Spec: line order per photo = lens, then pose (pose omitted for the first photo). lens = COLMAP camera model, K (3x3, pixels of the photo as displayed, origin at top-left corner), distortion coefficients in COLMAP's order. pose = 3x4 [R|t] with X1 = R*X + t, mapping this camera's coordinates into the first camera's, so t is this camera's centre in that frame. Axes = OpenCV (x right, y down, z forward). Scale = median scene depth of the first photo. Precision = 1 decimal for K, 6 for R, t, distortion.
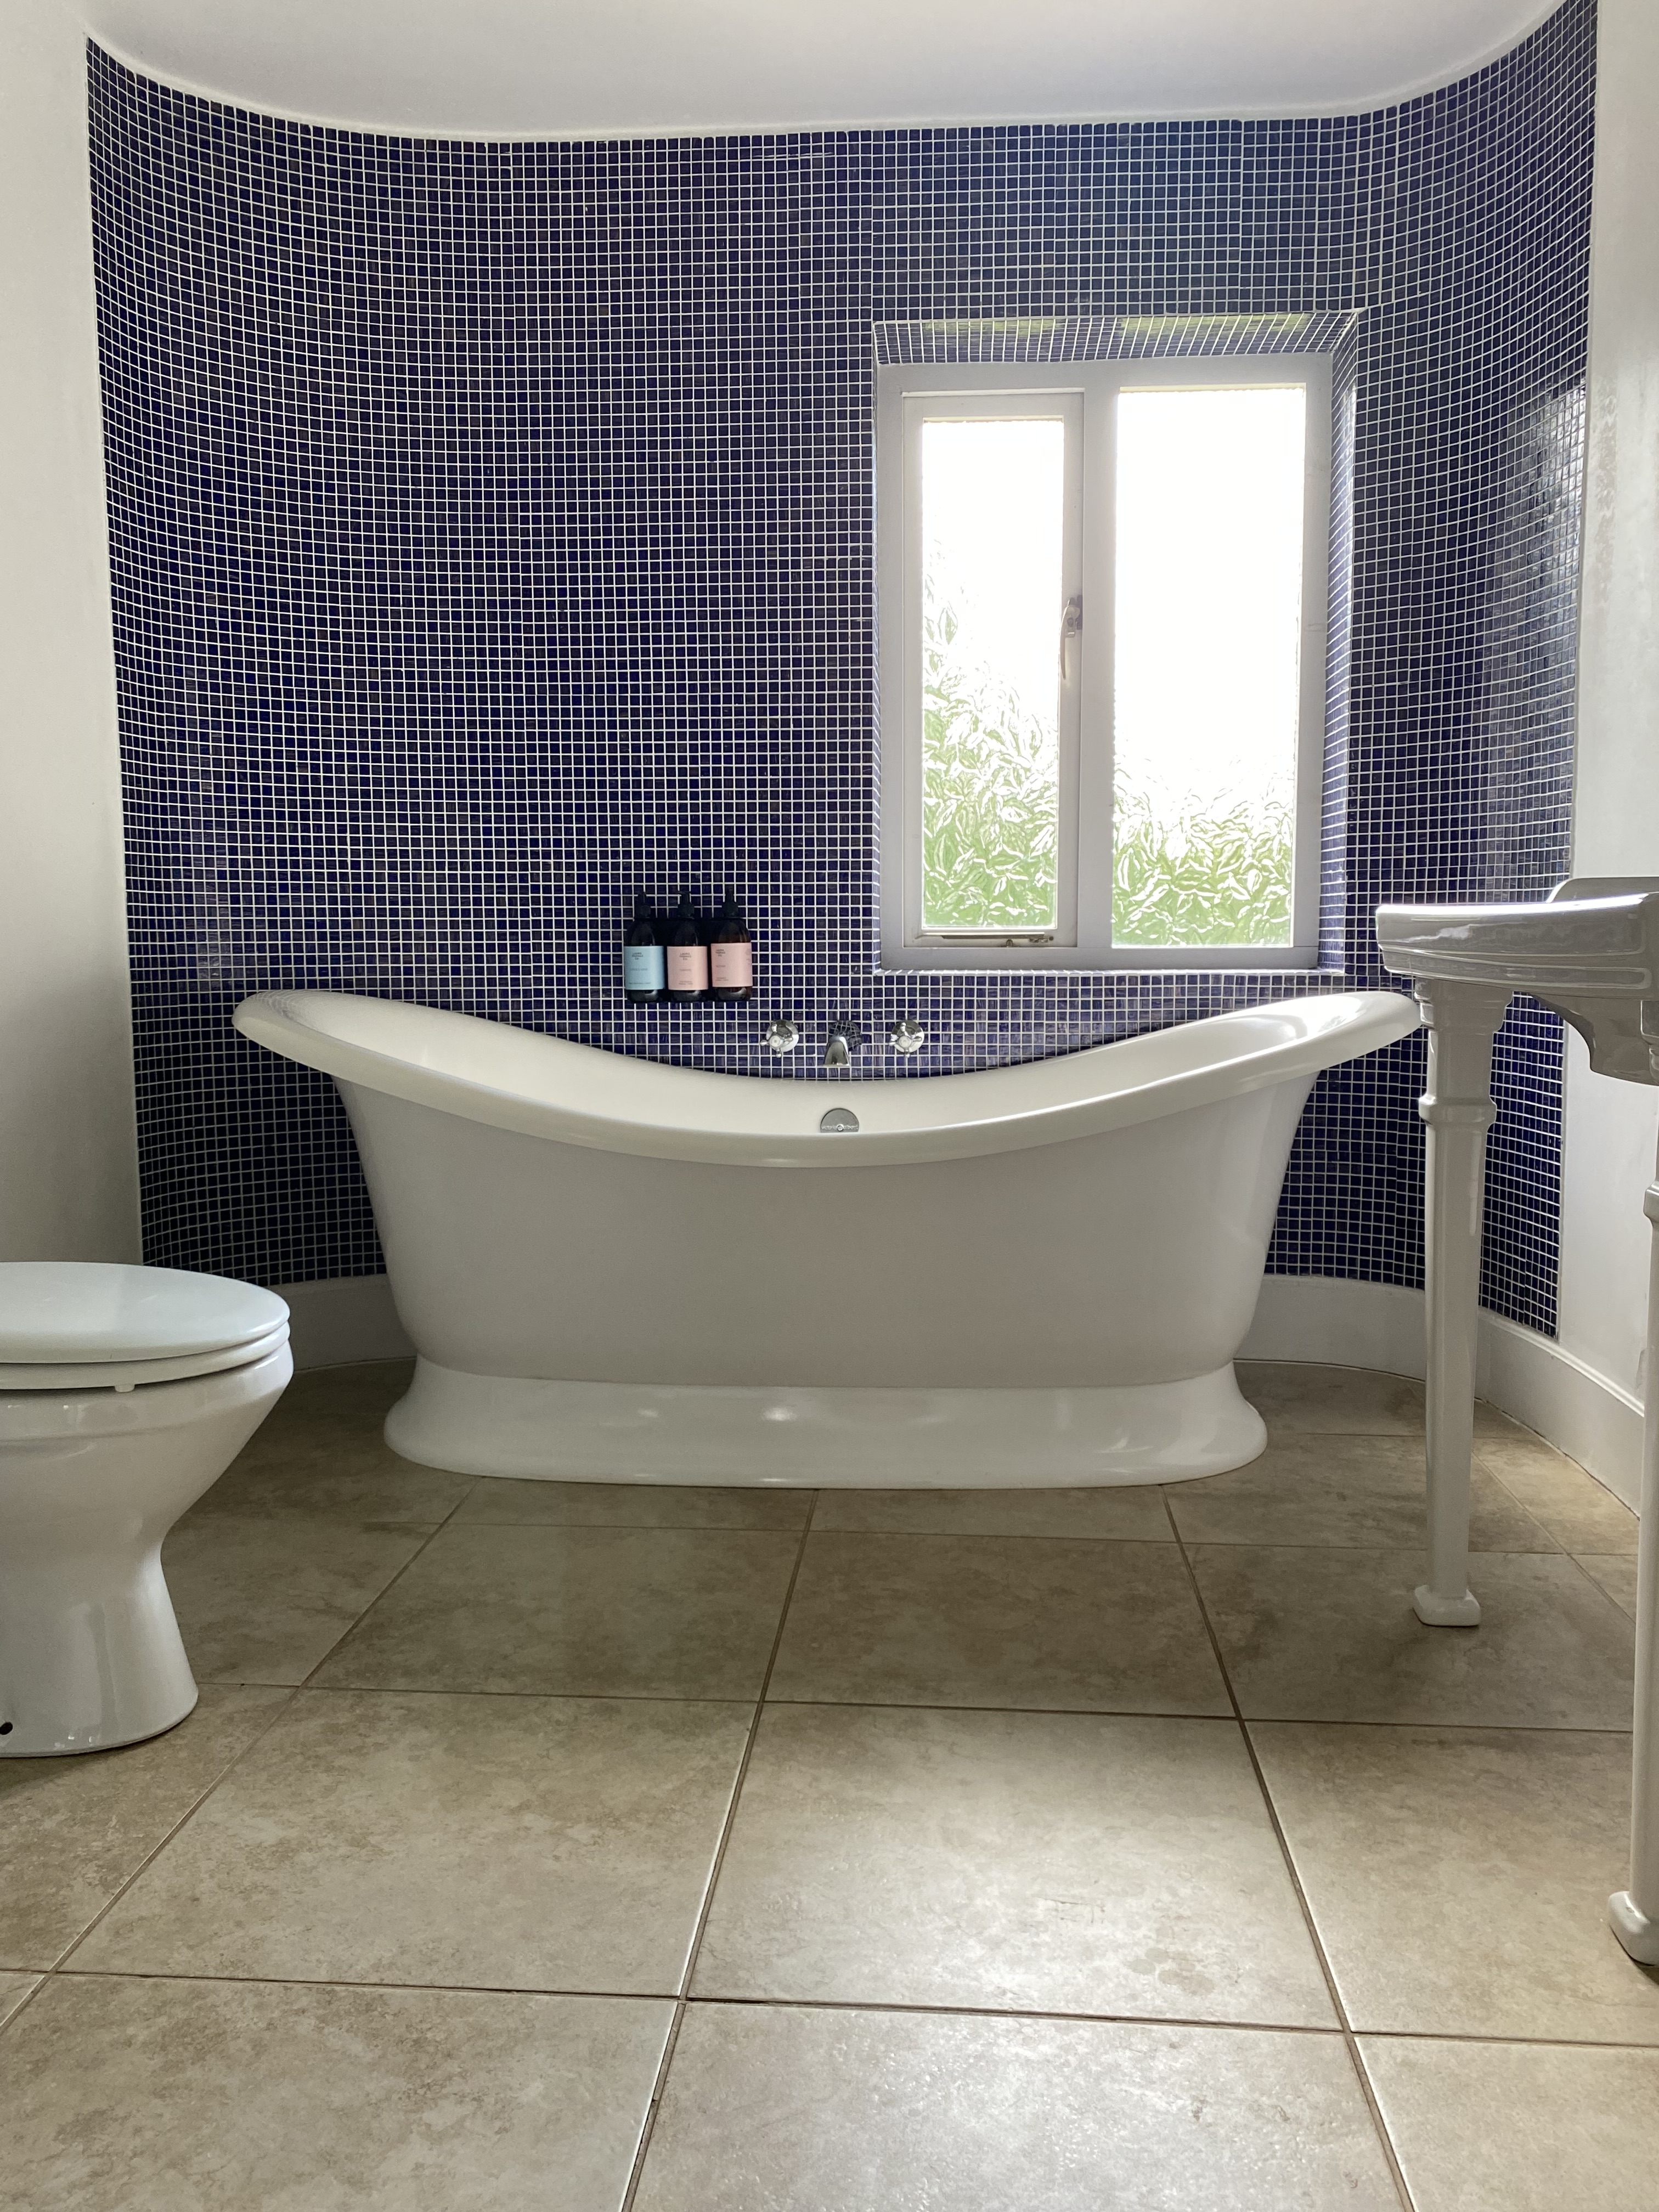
lens RADIAL K [[1702.8, 0, 867.2], [0, 1702.8, 1093.6], [0, 0, 1]] dist [0.049912, -0.056590]
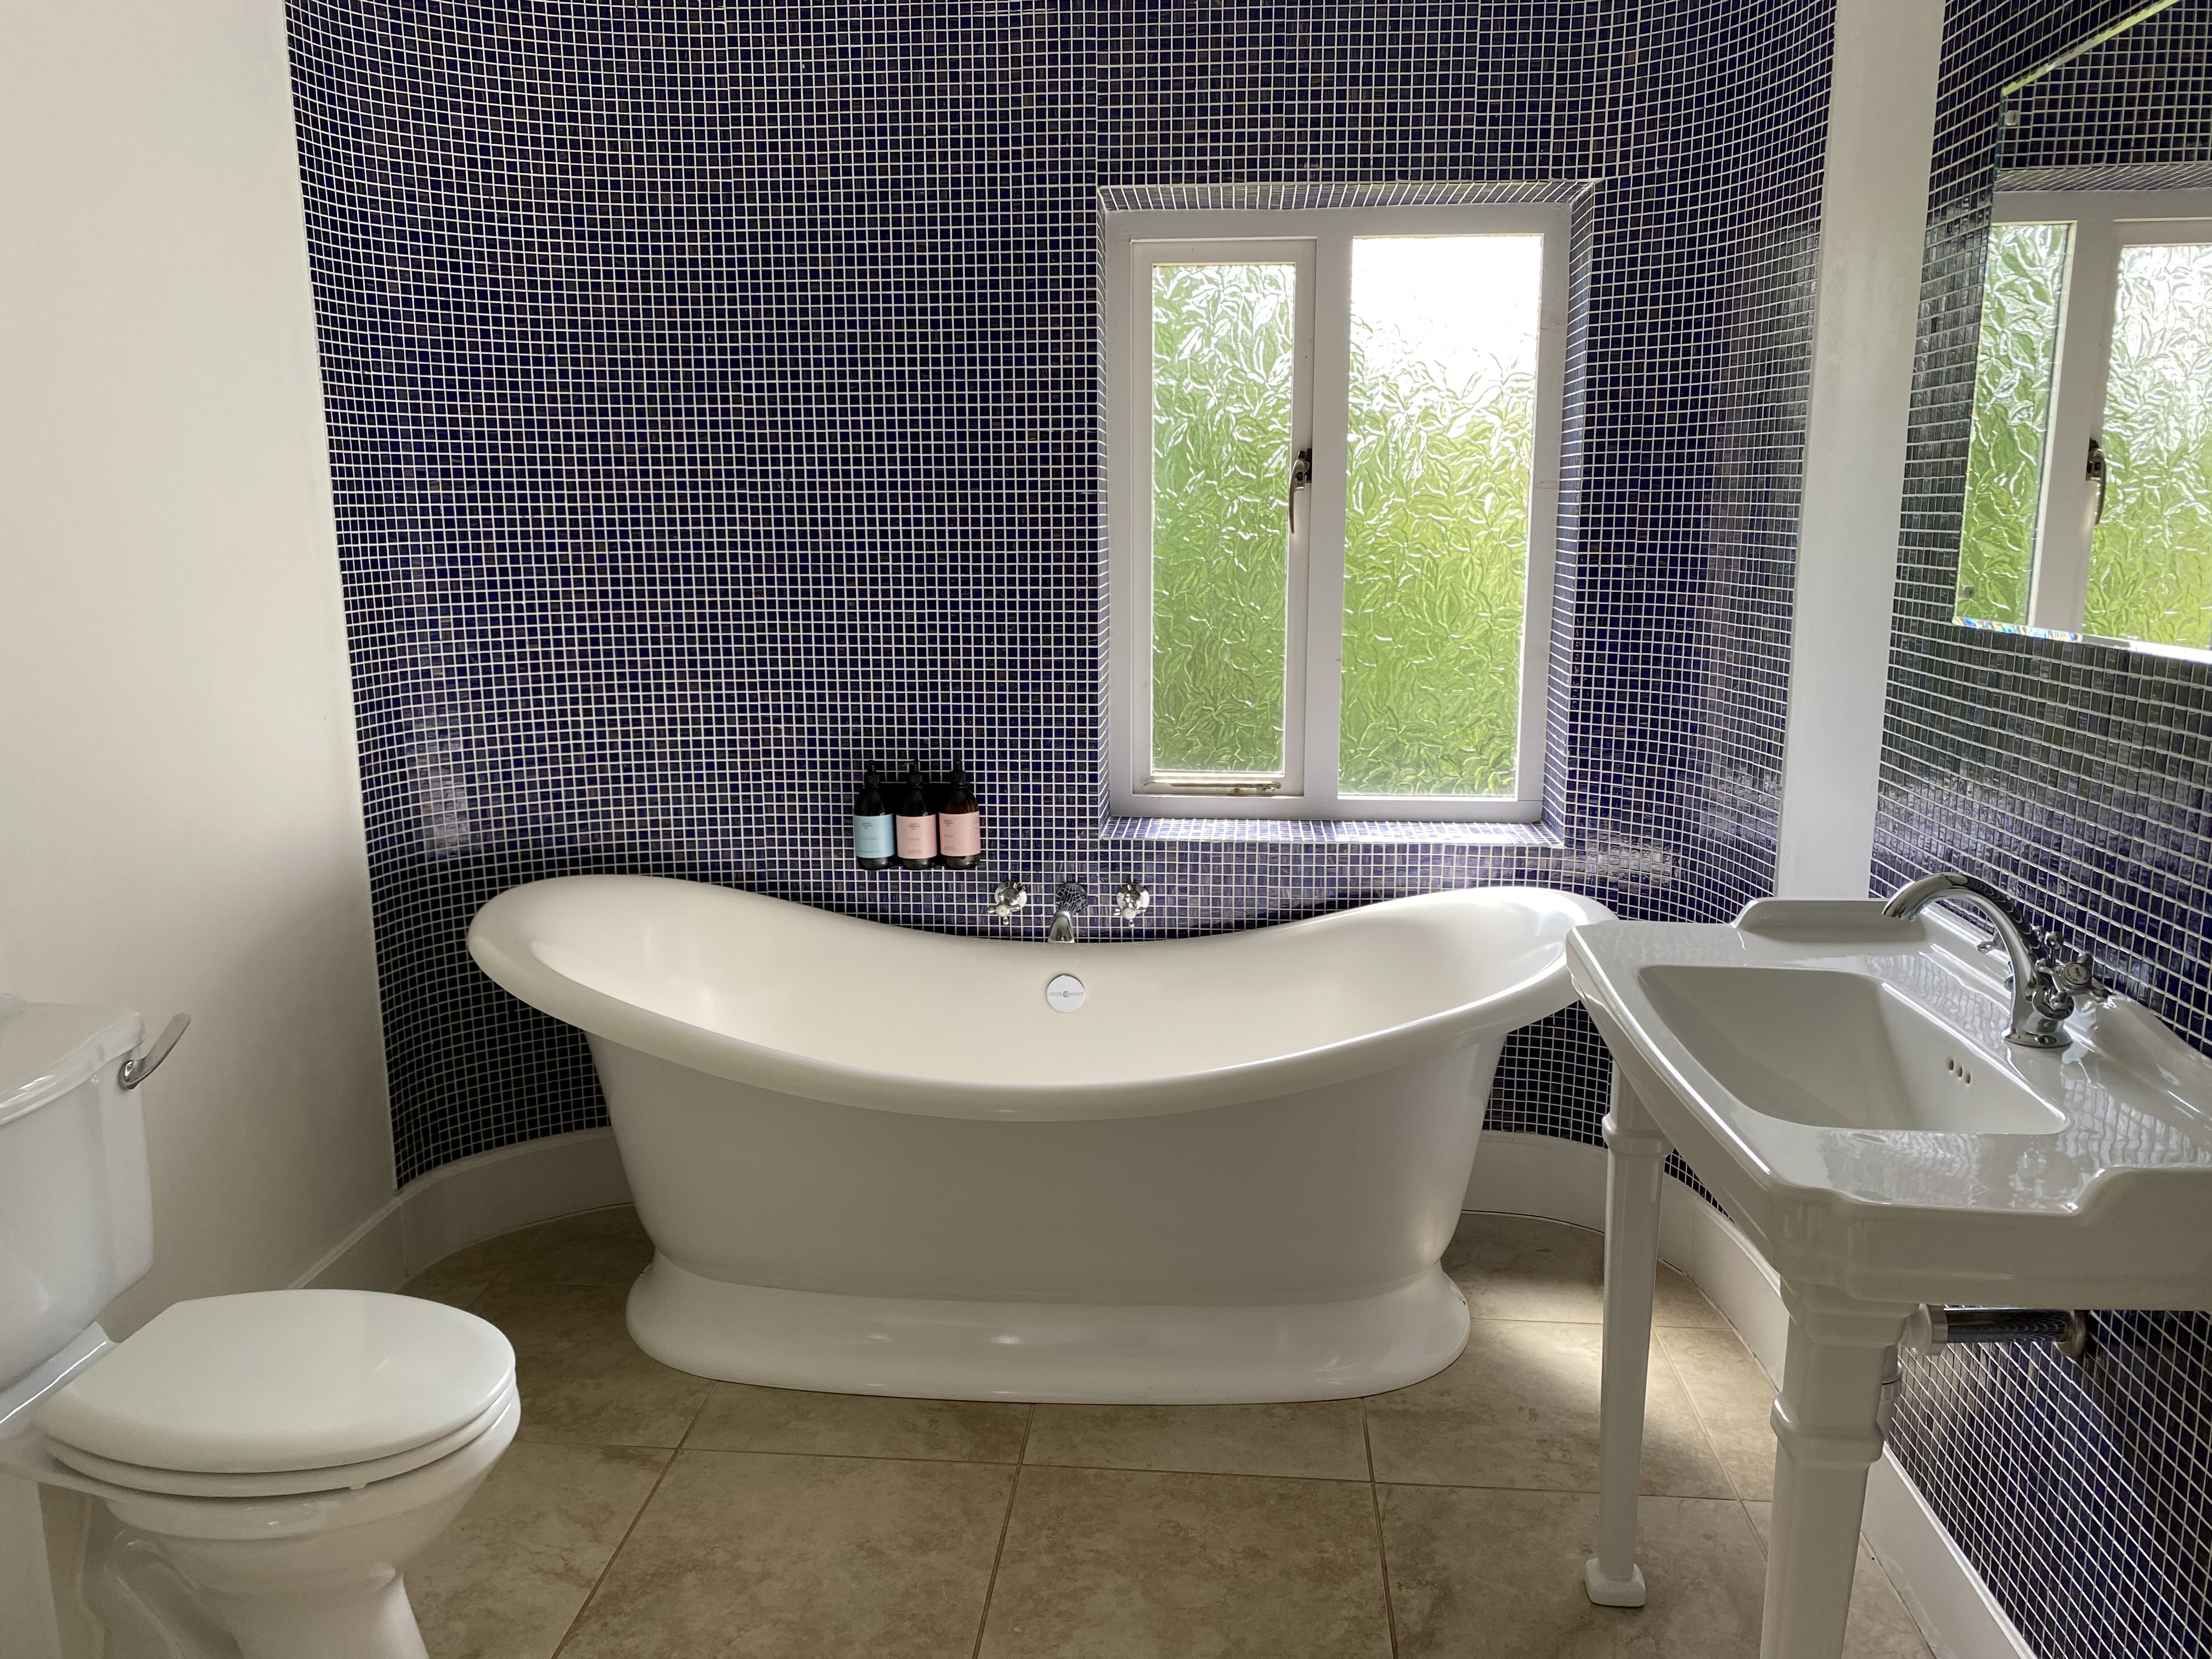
lens RADIAL K [[1702.8, 0, 1113.4], [0, 1702.8, 853.2], [0, 0, 1]] dist [0.049912, -0.056590]
pose [[0.999883, 0.002515, -0.015117, 0.028388], [-0.000942, 0.994661, 0.103189, -0.174934], [0.015296, -0.103163, 0.994547, -0.010339]]
